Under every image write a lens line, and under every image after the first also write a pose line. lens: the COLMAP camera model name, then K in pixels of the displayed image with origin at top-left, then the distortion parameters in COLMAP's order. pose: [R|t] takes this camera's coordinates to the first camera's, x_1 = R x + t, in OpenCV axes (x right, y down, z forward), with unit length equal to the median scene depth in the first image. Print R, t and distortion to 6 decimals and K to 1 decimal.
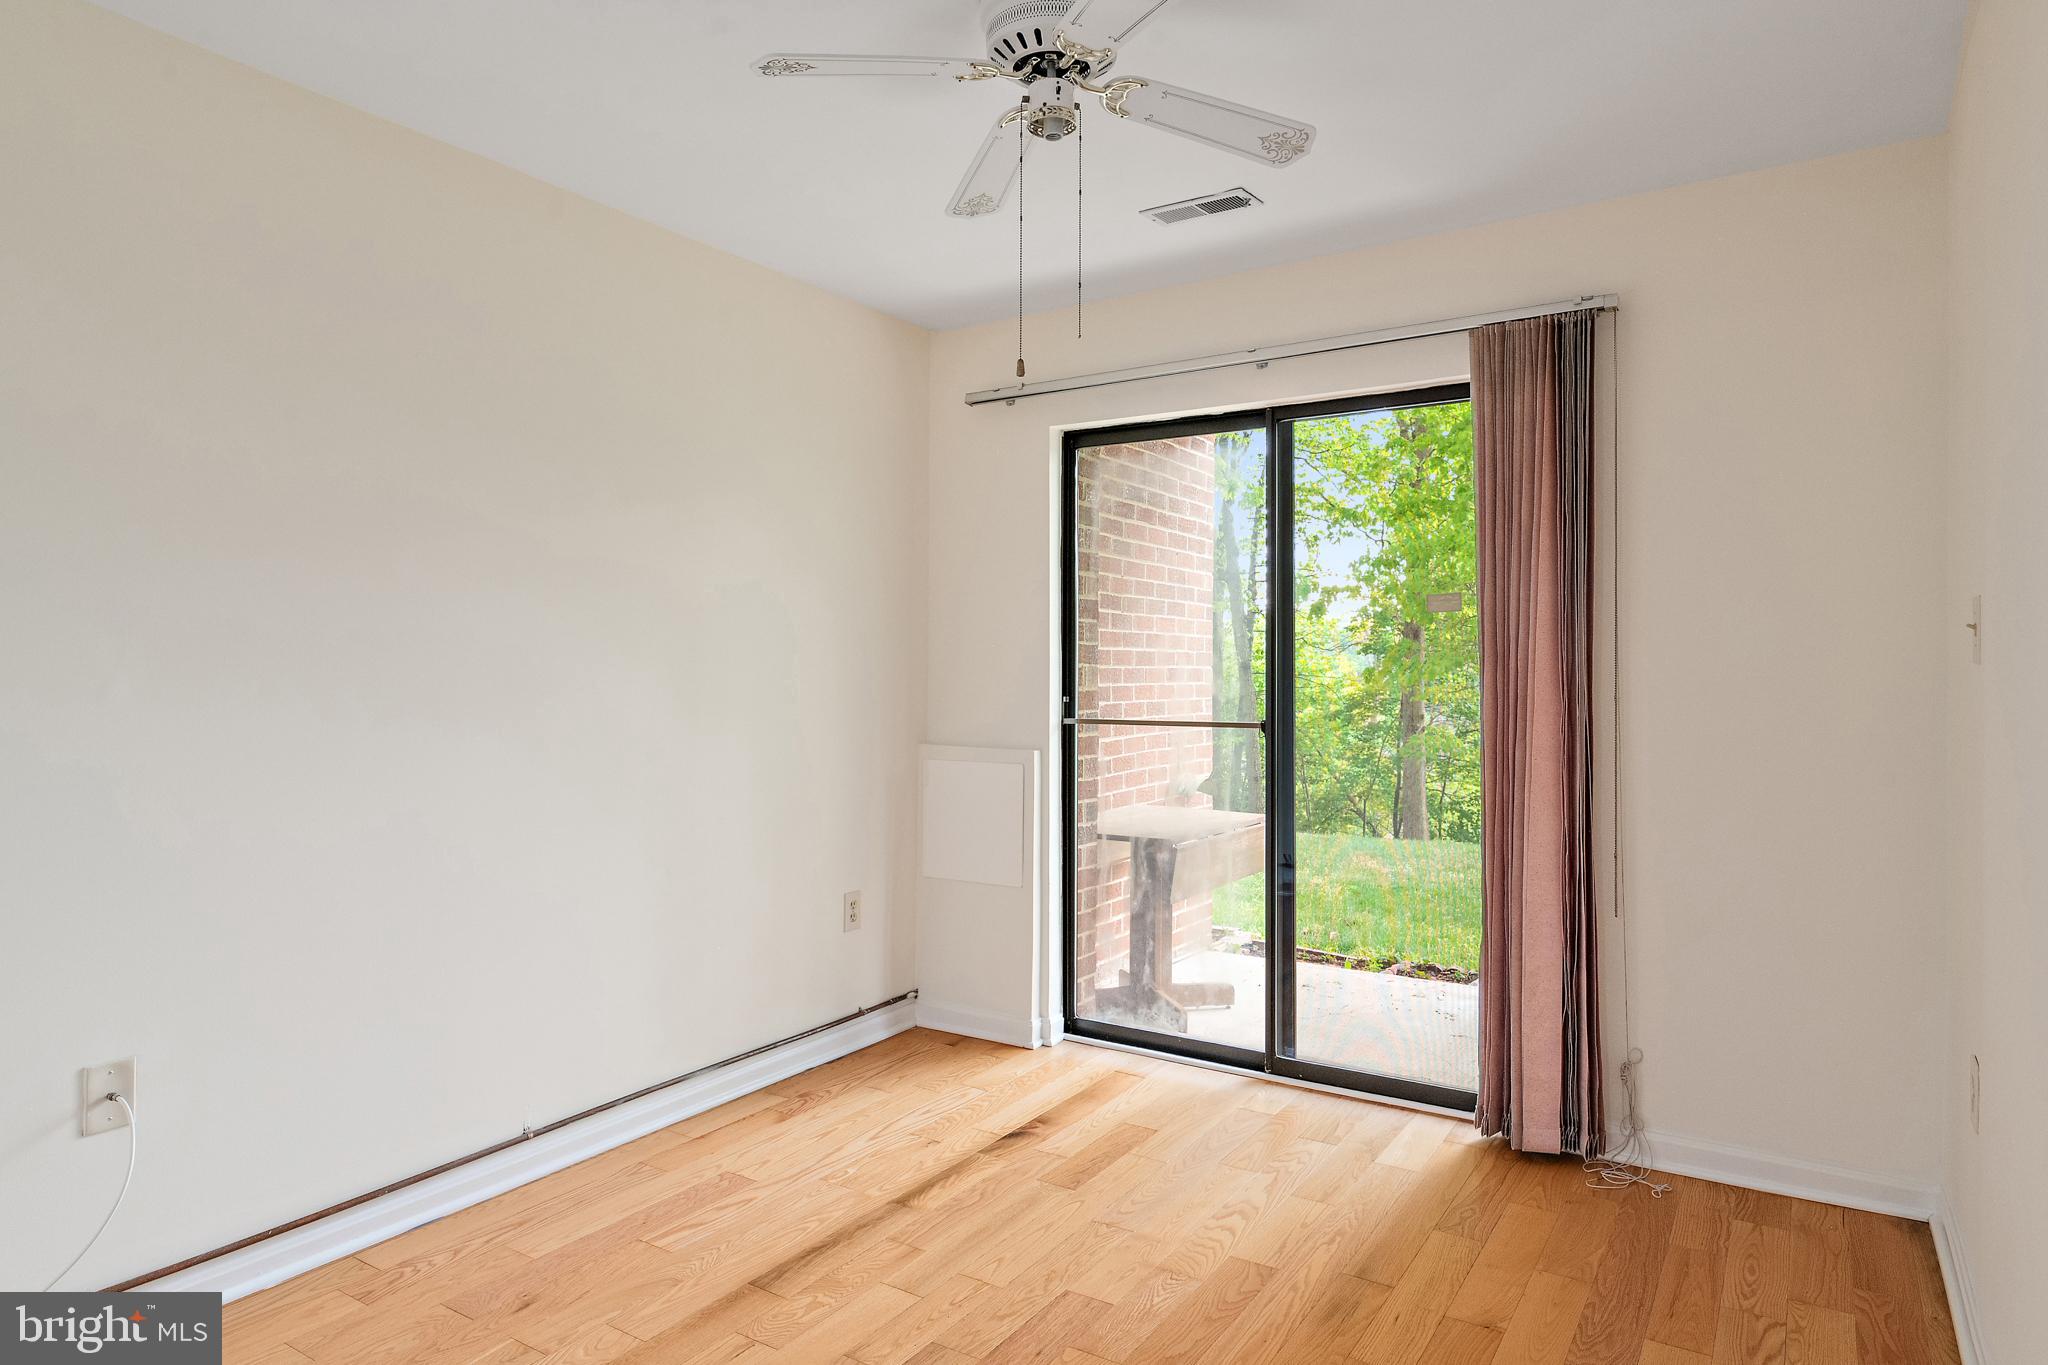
lens RADIAL K [[1229.4, 0, 1025.9], [0, 1229.4, 661.5], [0, 0, 1]] dist [0.007390, 0.001613]
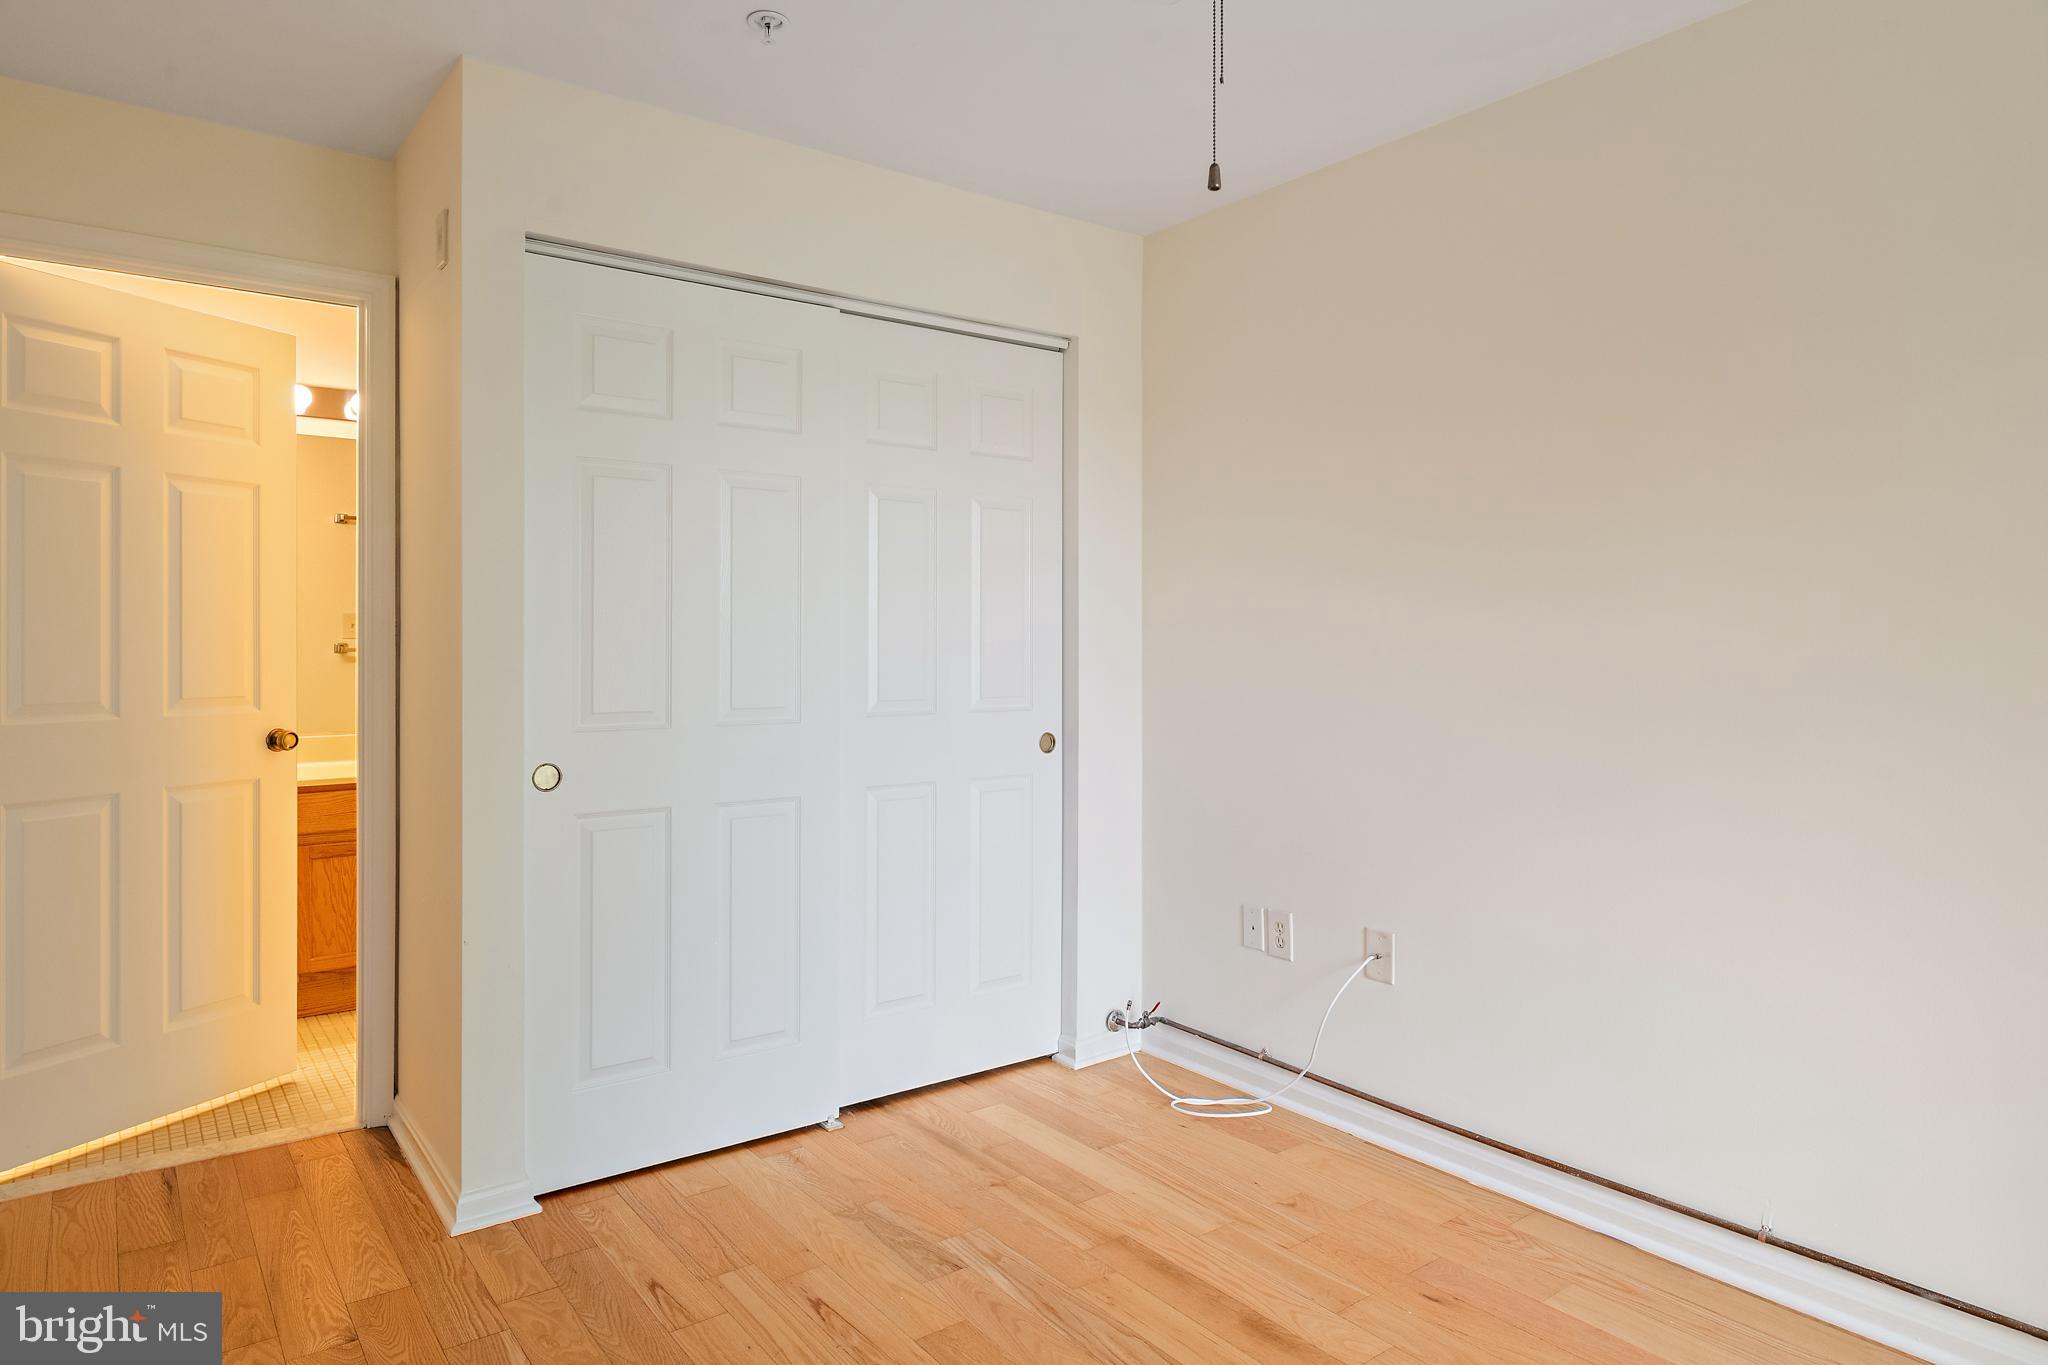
lens RADIAL K [[1229.4, 0, 1025.9], [0, 1229.4, 661.5], [0, 0, 1]] dist [0.007390, 0.001613]
pose [[-0.349705, 0.004769, -0.936848, 0.566014], [0.004471, 0.999984, 0.003421, 0.020899], [0.936849, -0.002992, -0.349721, 0.976468]]
